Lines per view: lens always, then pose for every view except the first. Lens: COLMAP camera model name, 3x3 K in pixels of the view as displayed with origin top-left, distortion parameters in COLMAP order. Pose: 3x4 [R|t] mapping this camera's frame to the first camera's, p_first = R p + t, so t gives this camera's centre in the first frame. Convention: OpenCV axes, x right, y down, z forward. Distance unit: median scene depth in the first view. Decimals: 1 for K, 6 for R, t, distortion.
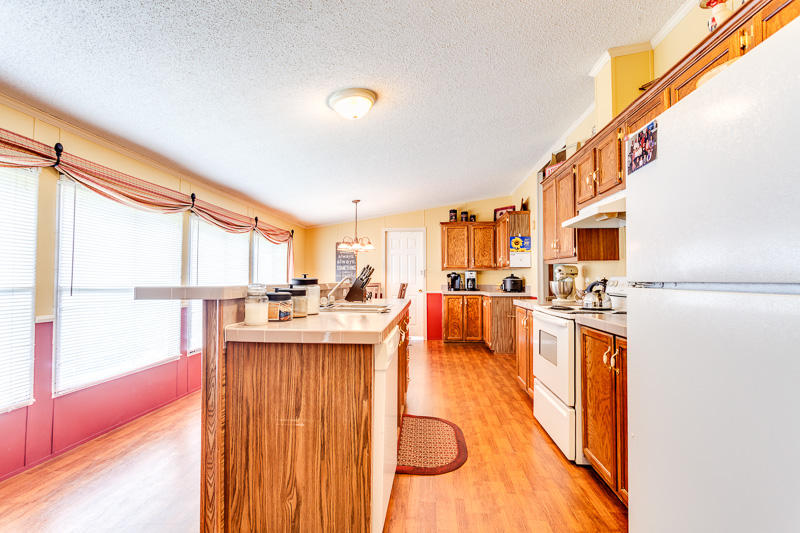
lens RADIAL K [[376.8, 0, 394.7], [0, 376.8, 267.3], [0, 0, 1]] dist [0.002195, 0.001784]
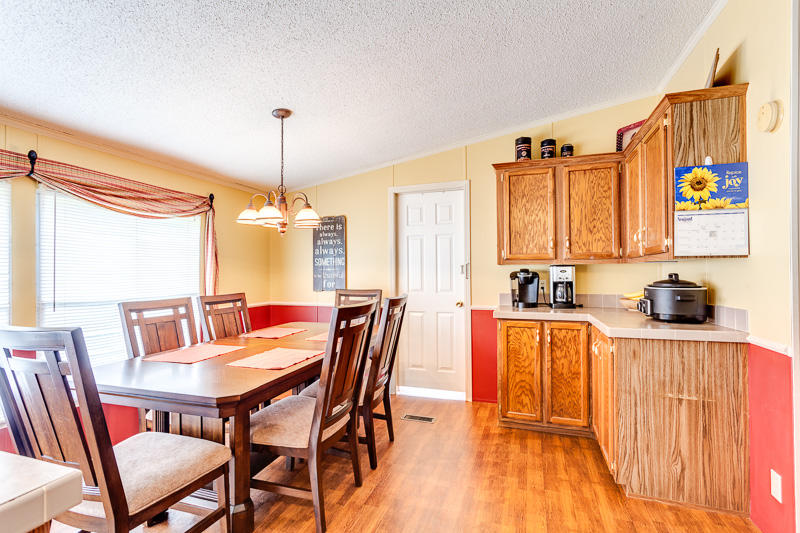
lens RADIAL K [[376.8, 0, 408.2], [0, 376.8, 270.6], [0, 0, 1]] dist [0.002195, 0.001784]
pose [[0.976451, -0.008529, -0.215571, 0.119623], [0.015513, 0.999407, 0.030728, -0.000991], [0.215181, -0.033349, 0.976005, 0.517761]]
